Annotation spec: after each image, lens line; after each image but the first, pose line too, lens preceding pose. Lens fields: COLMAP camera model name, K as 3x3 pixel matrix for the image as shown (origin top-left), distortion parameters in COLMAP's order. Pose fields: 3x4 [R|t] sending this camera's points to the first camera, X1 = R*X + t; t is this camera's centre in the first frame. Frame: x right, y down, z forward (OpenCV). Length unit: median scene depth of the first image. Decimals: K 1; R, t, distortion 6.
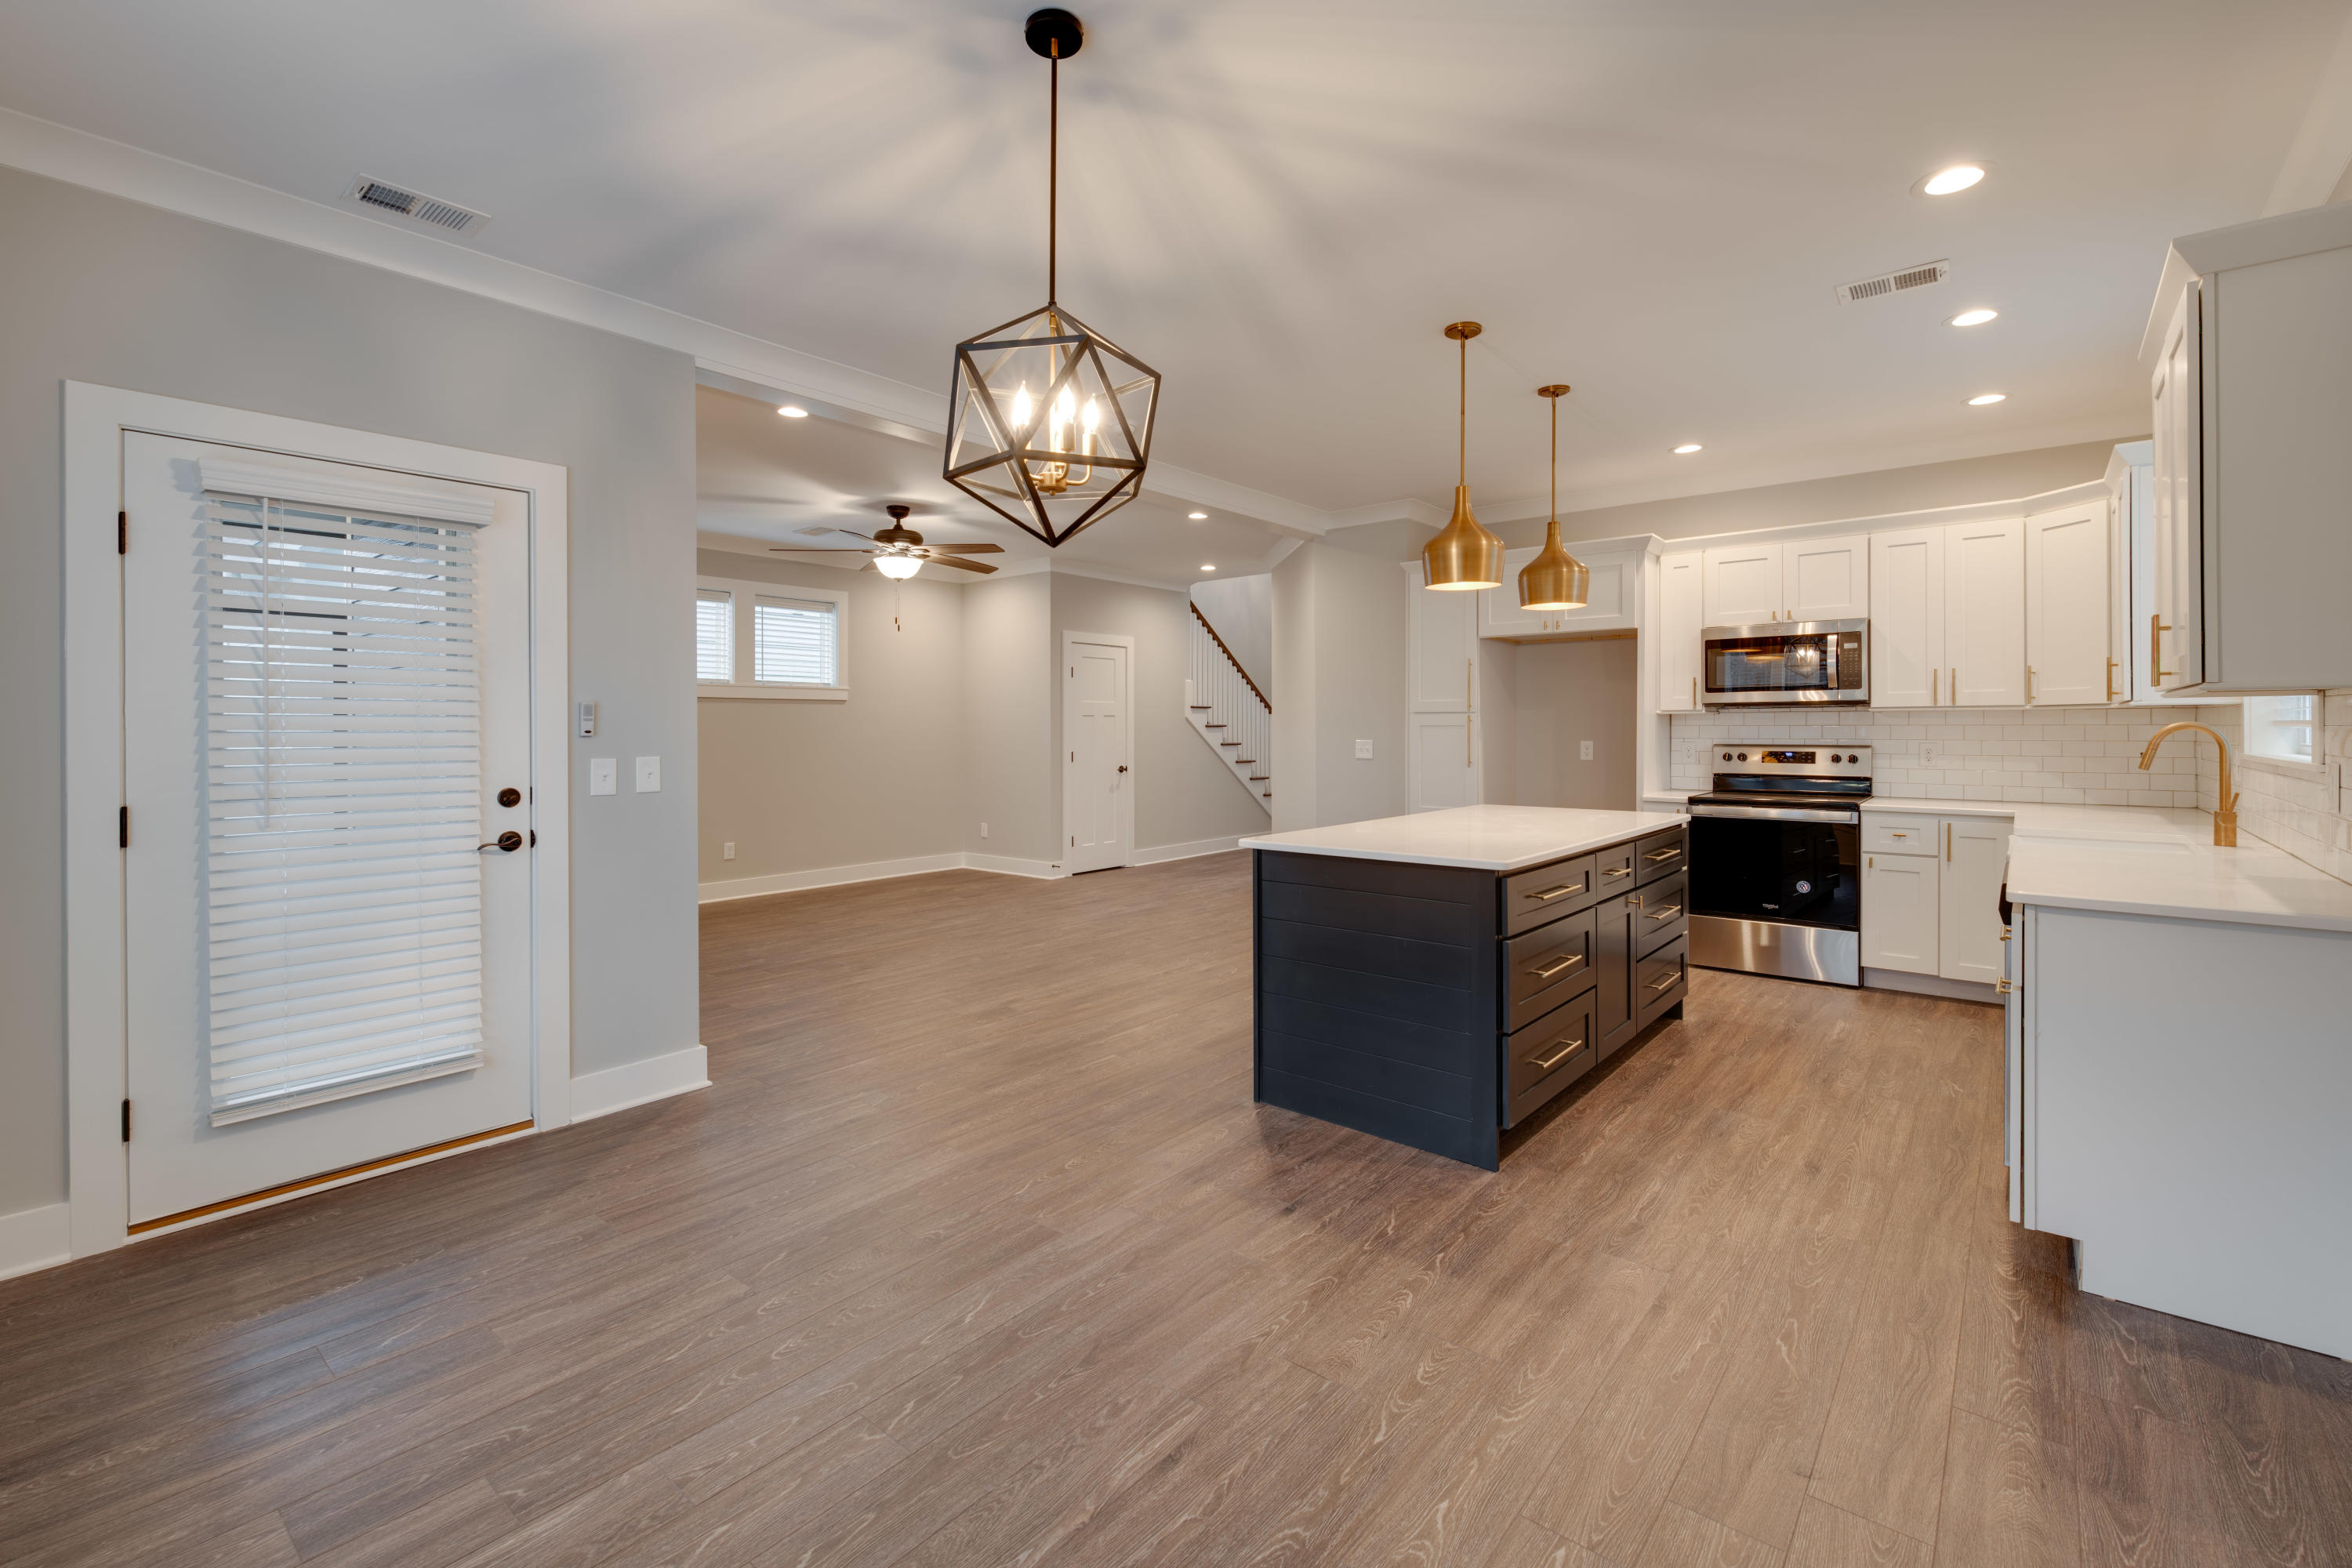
lens RADIAL K [[1016.7, 0, 1152.2], [0, 1016.7, 741.5], [0, 0, 1]] dist [0.002562, -0.006048]
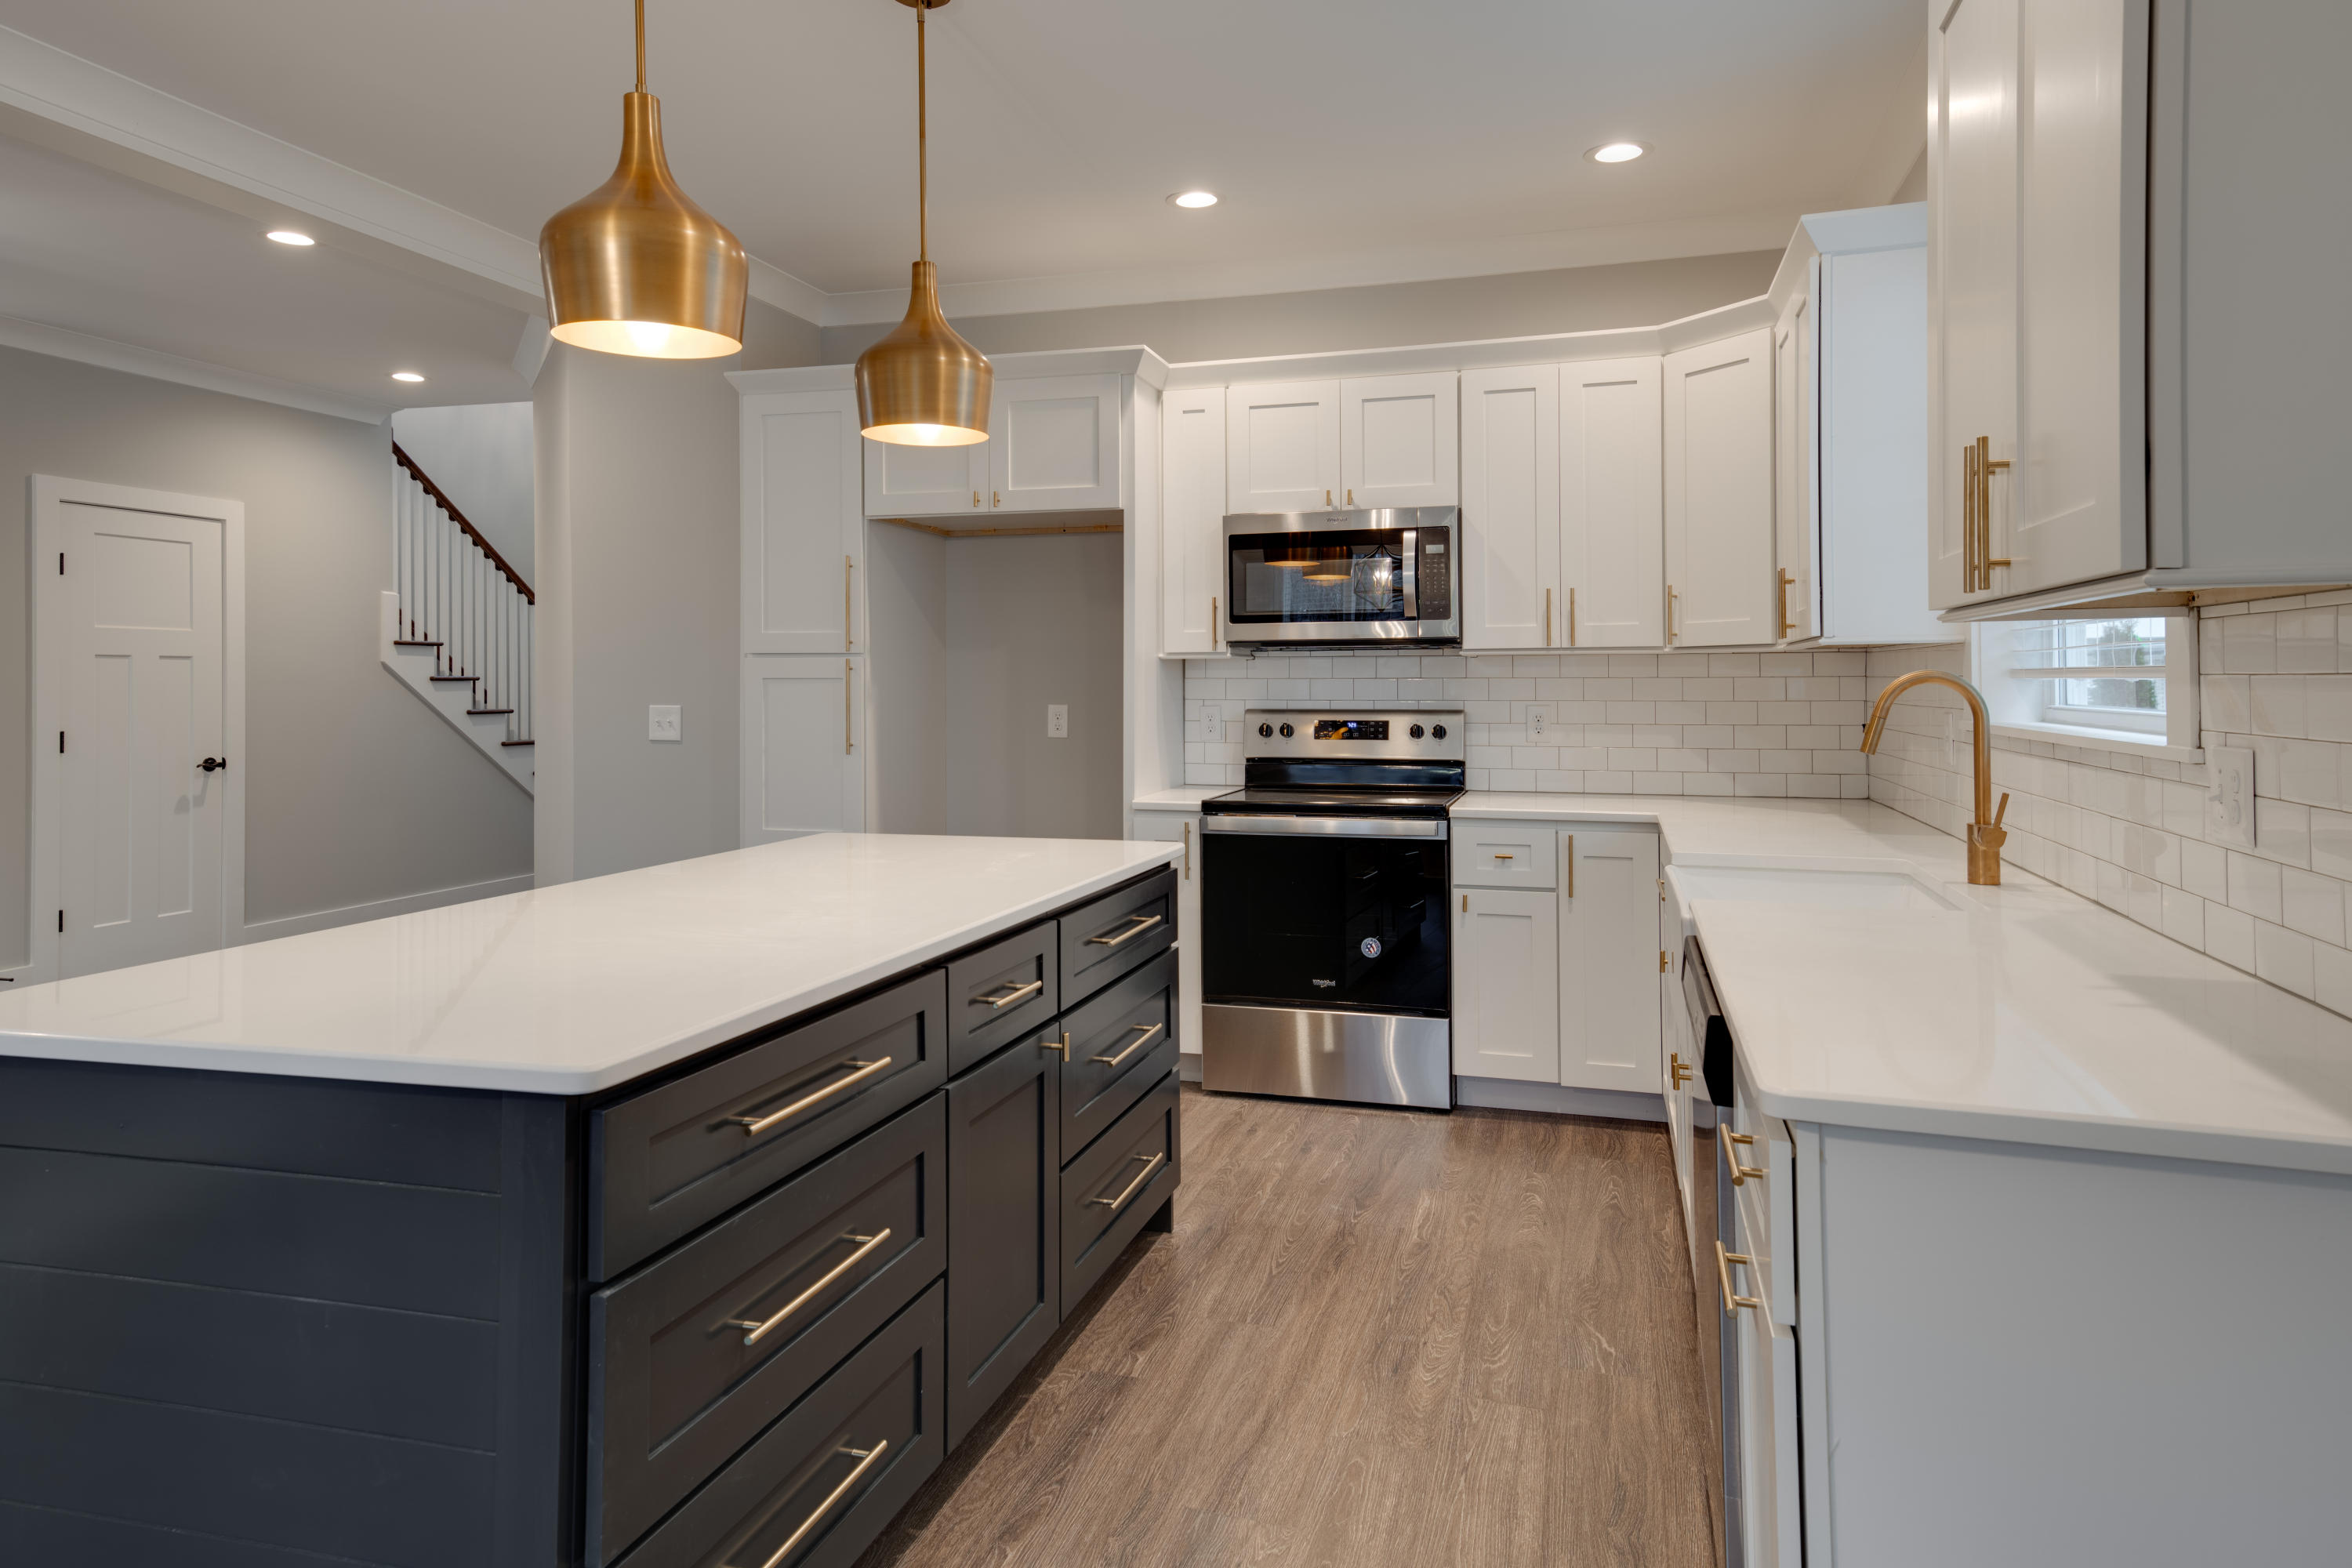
lens RADIAL K [[1493.9, 0, 1164.6], [0, 1493.9, 687.9], [0, 0, 1]] dist [0.021857, 0.001351]
pose [[0.913084, -0.000544, 0.407770, 0.183604], [0.004942, 0.999940, -0.009733, -0.002131], [-0.407741, 0.010902, 0.913033, 0.263042]]
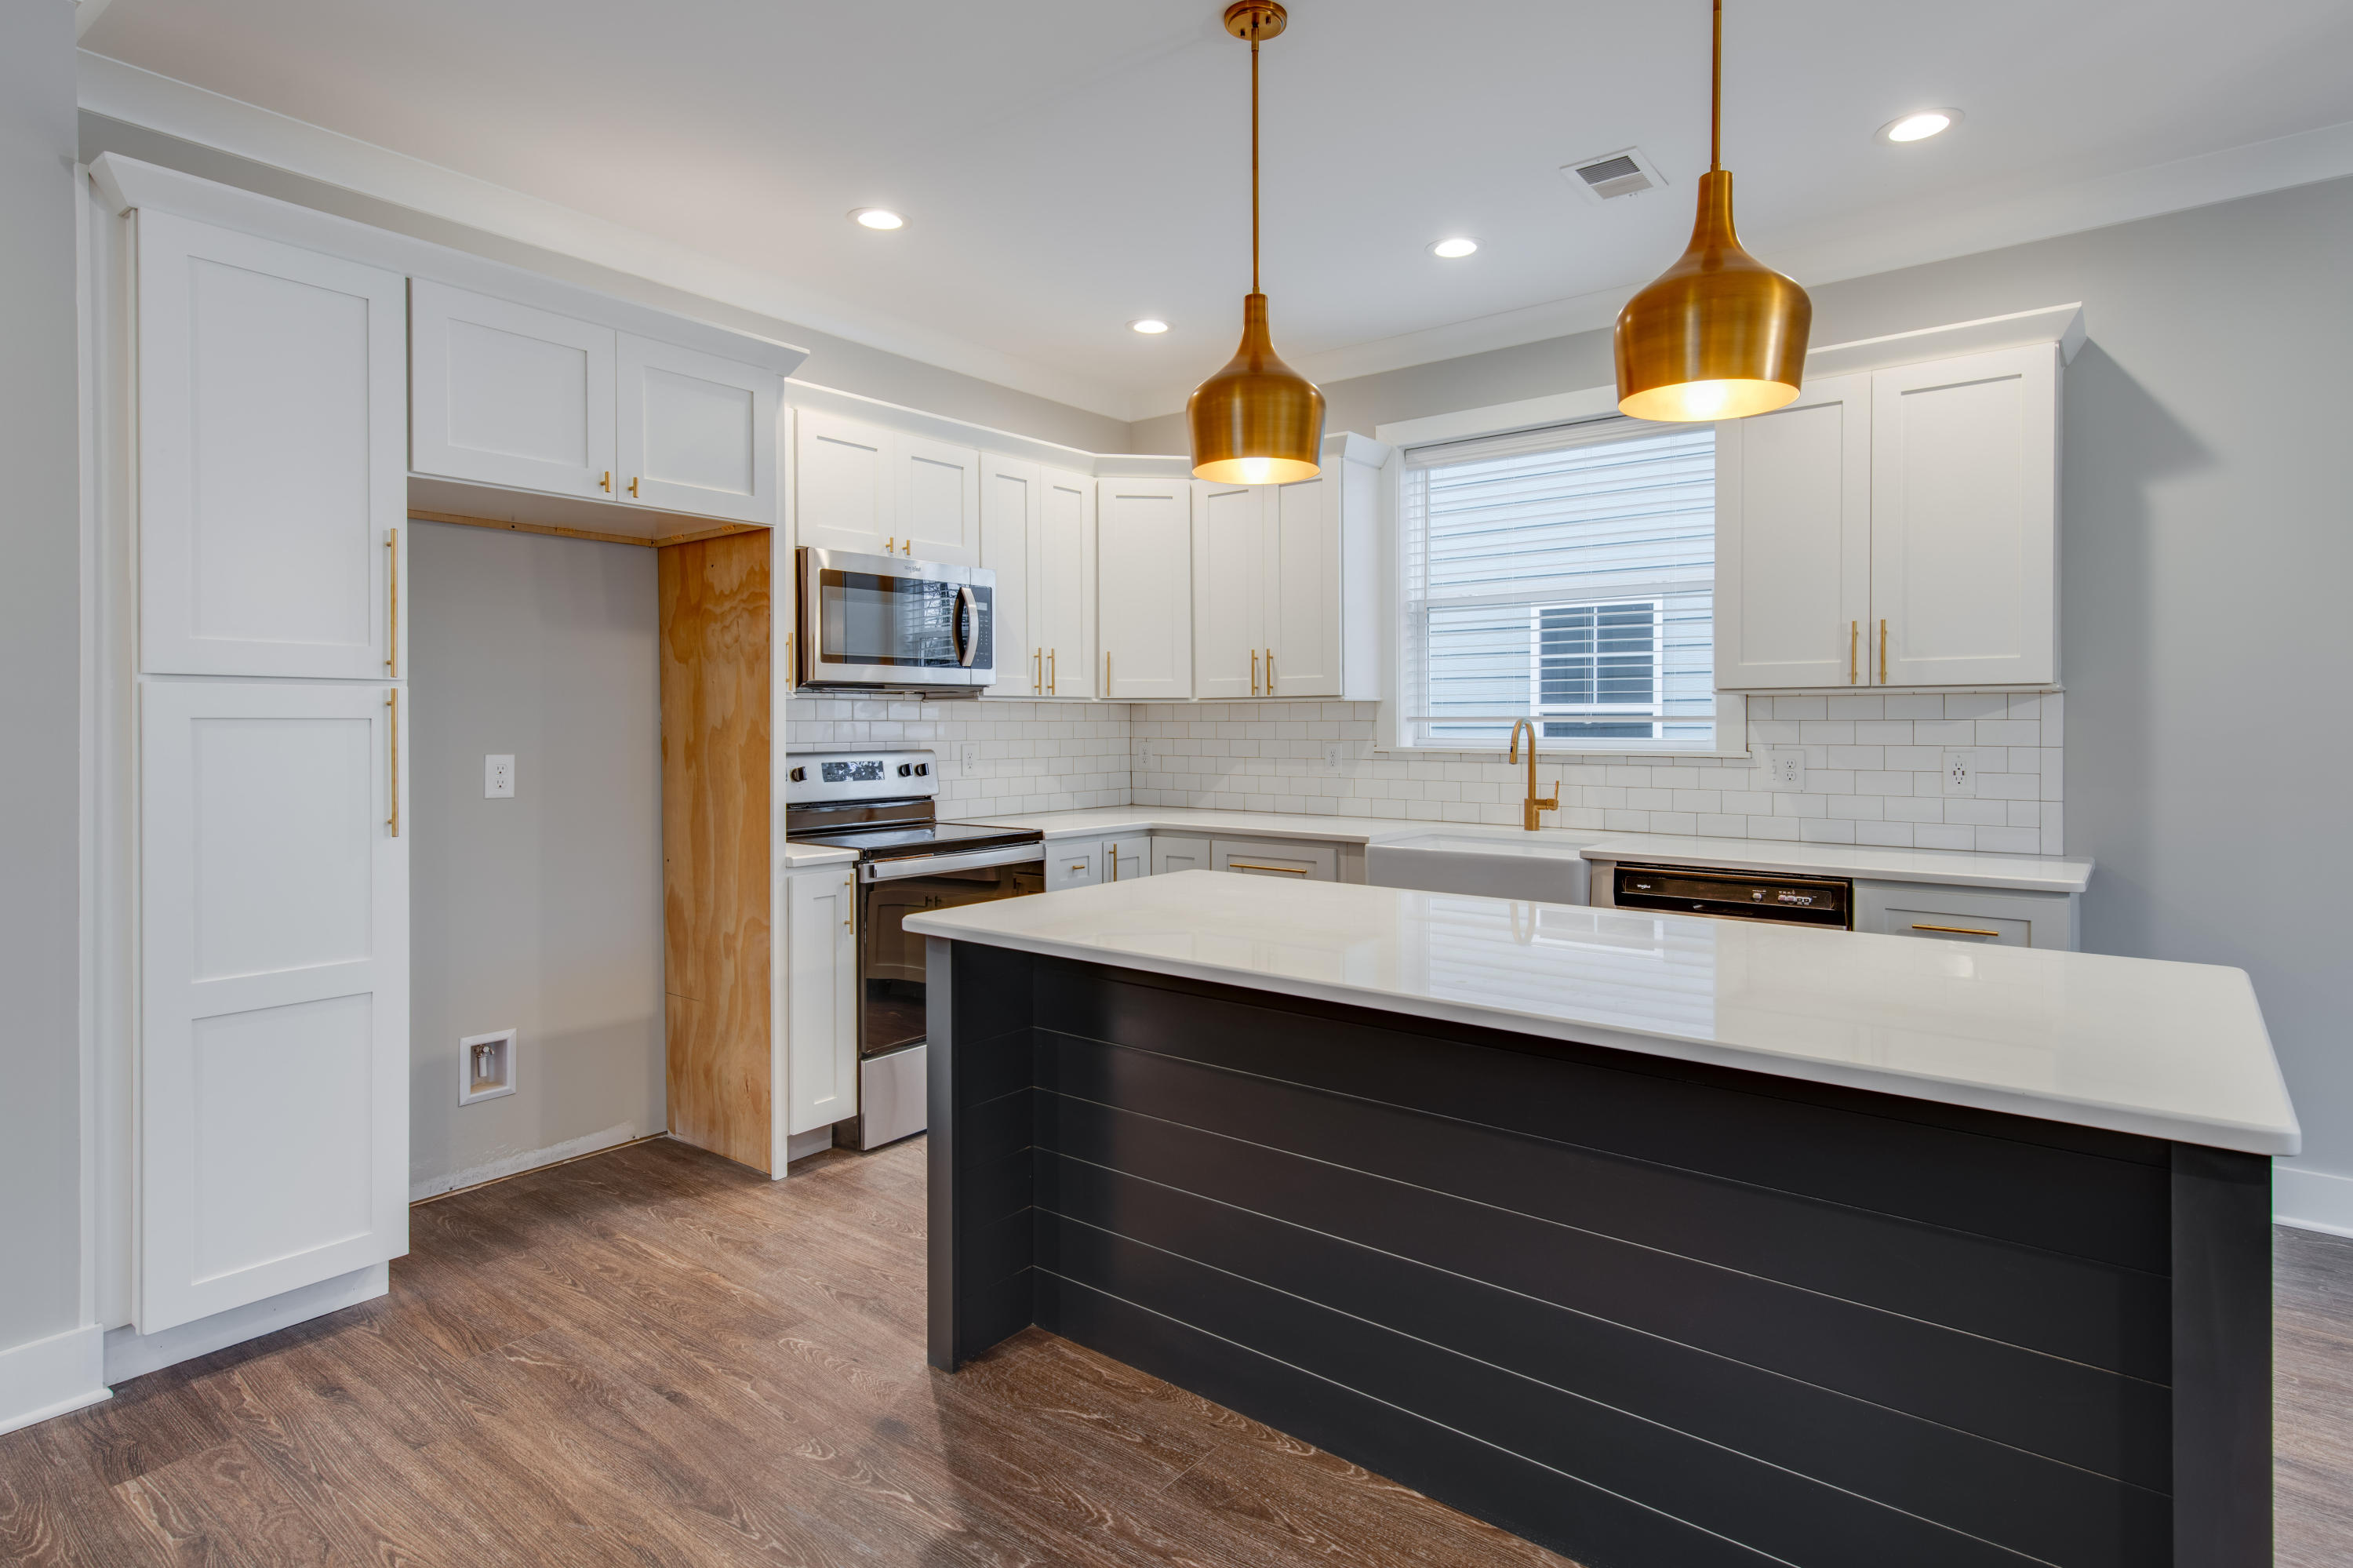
lens RADIAL K [[1215.8, 0, 1212.8], [0, 1215.8, 748.5], [0, 0, 1]] dist [0.032578, -0.003067]
pose [[-0.070215, -0.021817, 0.997293, -0.171714], [0.012822, 0.999658, 0.022771, -0.015494], [-0.997449, 0.014386, -0.069912, 0.989443]]
